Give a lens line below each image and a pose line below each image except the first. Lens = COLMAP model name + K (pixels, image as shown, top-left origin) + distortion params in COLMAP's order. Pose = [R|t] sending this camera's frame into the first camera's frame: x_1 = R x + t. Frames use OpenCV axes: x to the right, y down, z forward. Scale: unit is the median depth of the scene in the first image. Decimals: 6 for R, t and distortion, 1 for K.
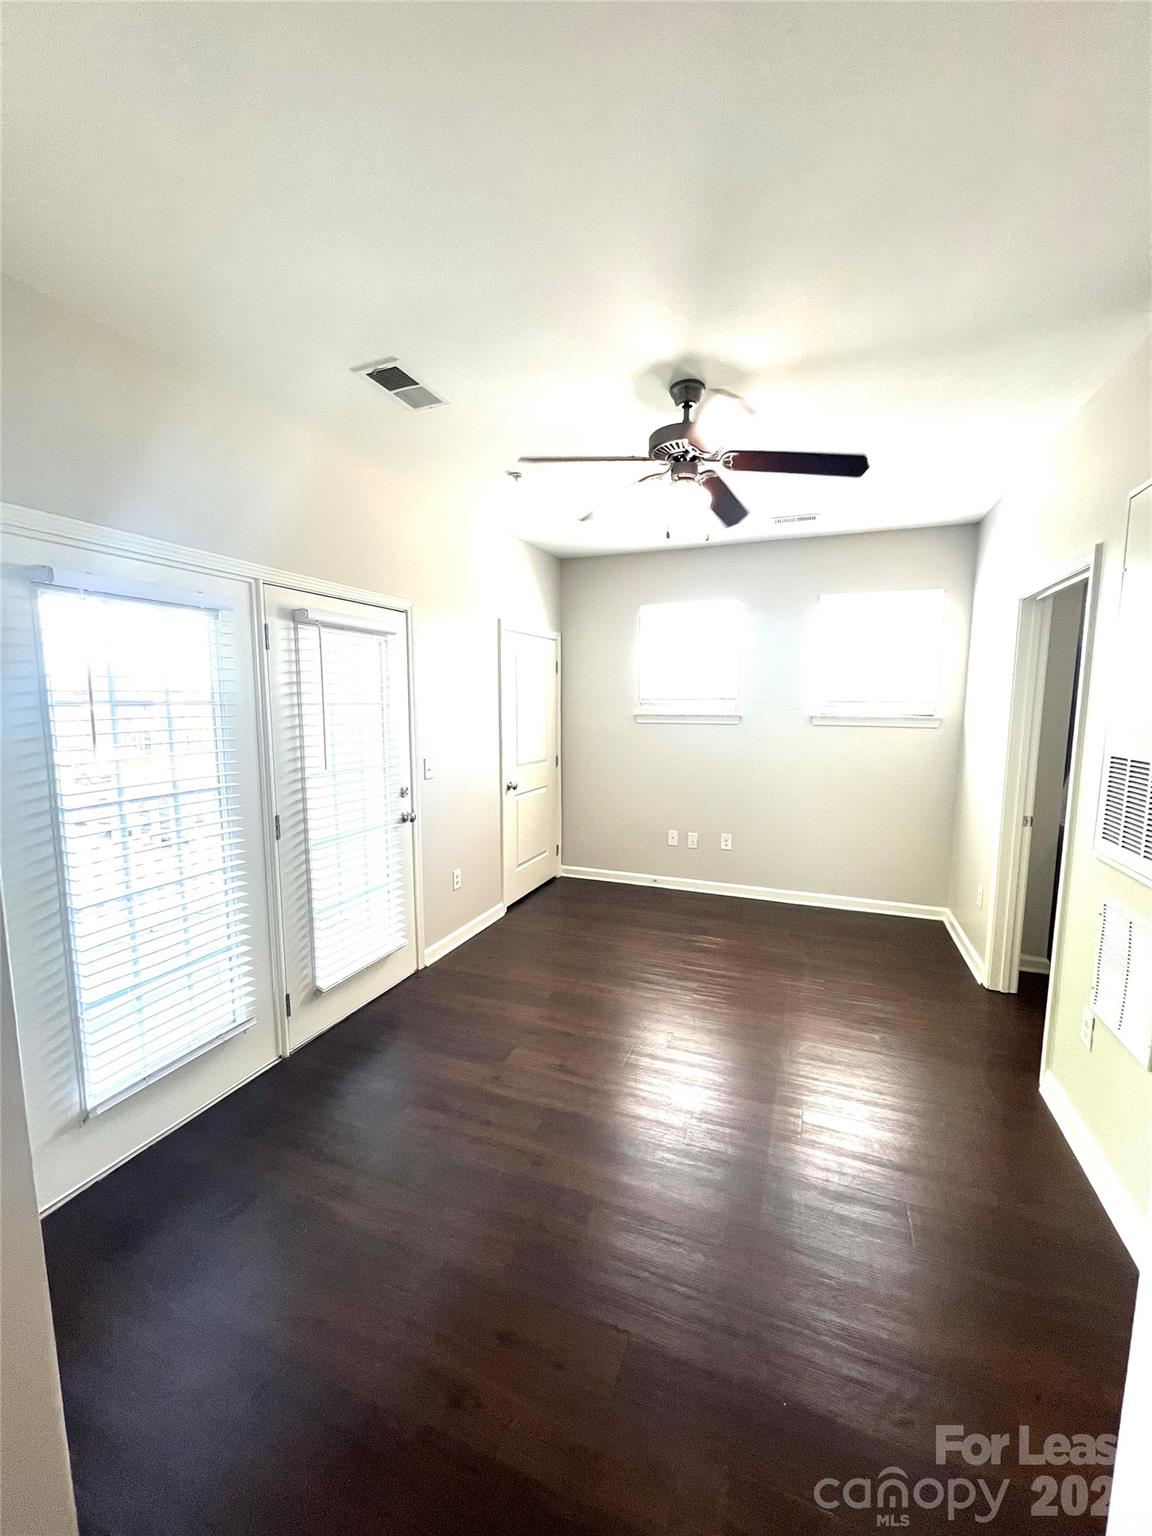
lens RADIAL K [[611.3, 0, 574.0], [0, 611.3, 771.9], [0, 0, 1]] dist [-0.000201, 0.000020]
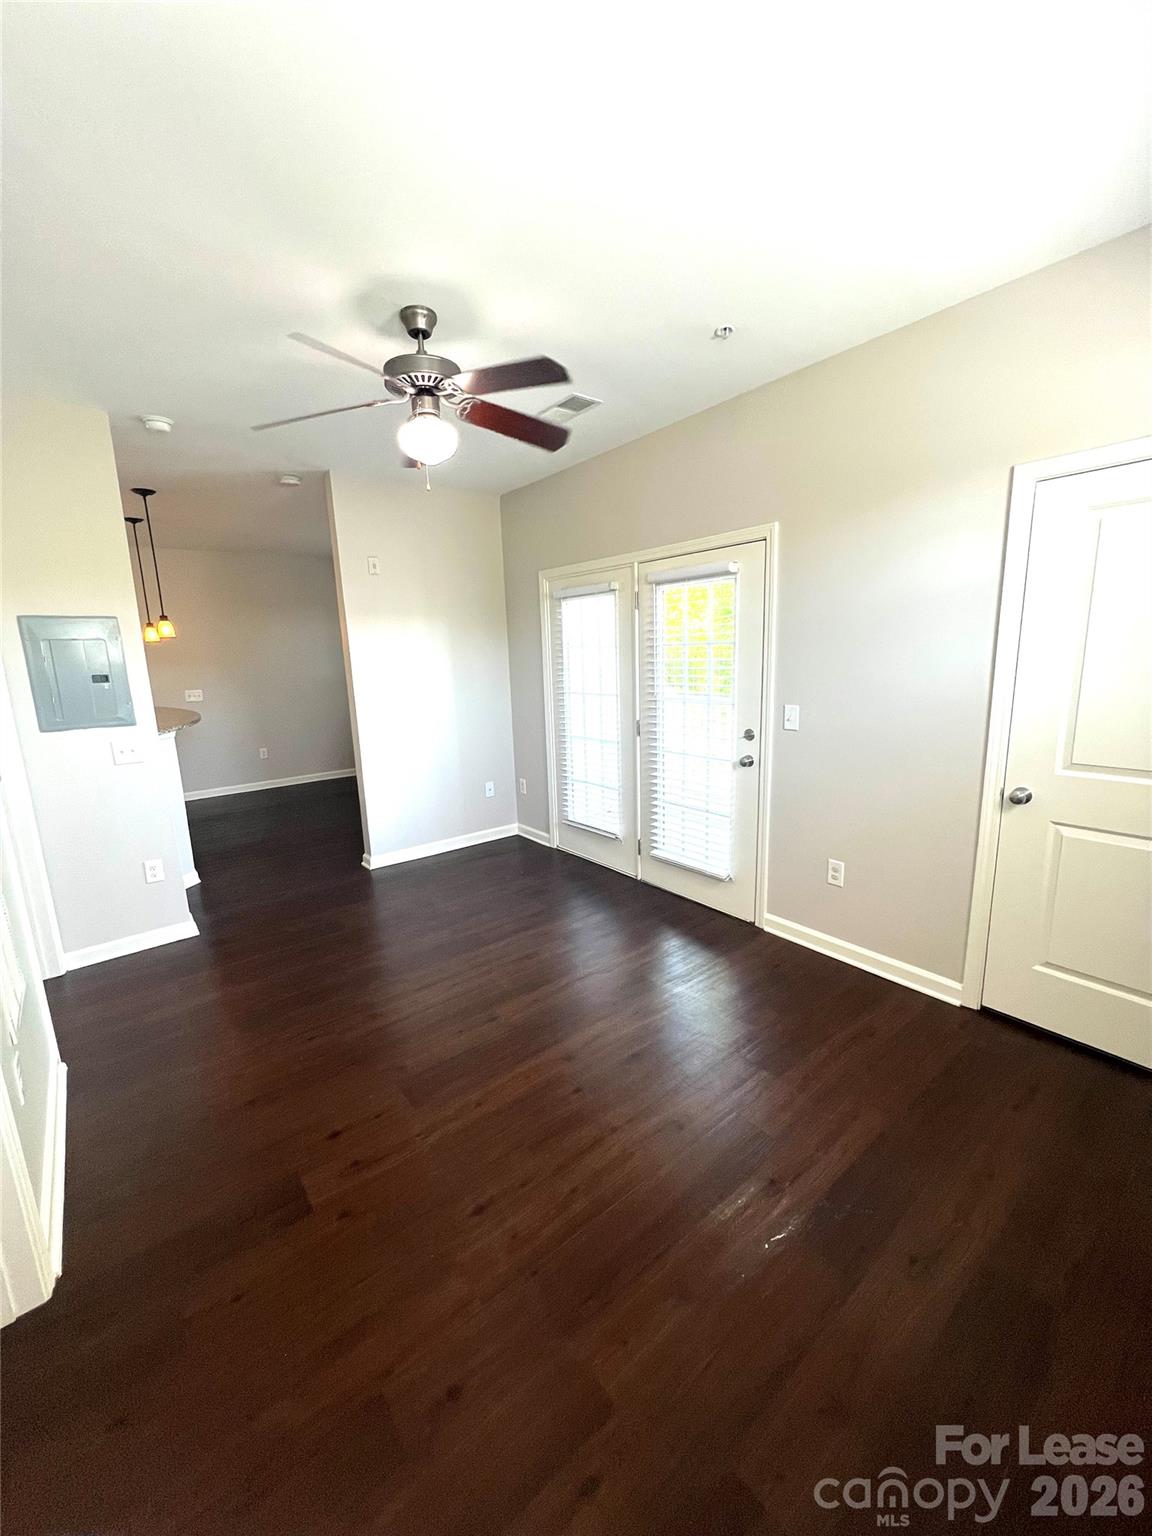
lens RADIAL K [[611.3, 0, 576.3], [0, 611.3, 770.9], [0, 0, 1]] dist [-0.000201, 0.000020]
pose [[-0.491111, 0.183113, -0.851633, 0.662964], [-0.067107, 0.966798, 0.246574, -0.126661], [0.868508, 0.178246, -0.462517, 1.176941]]
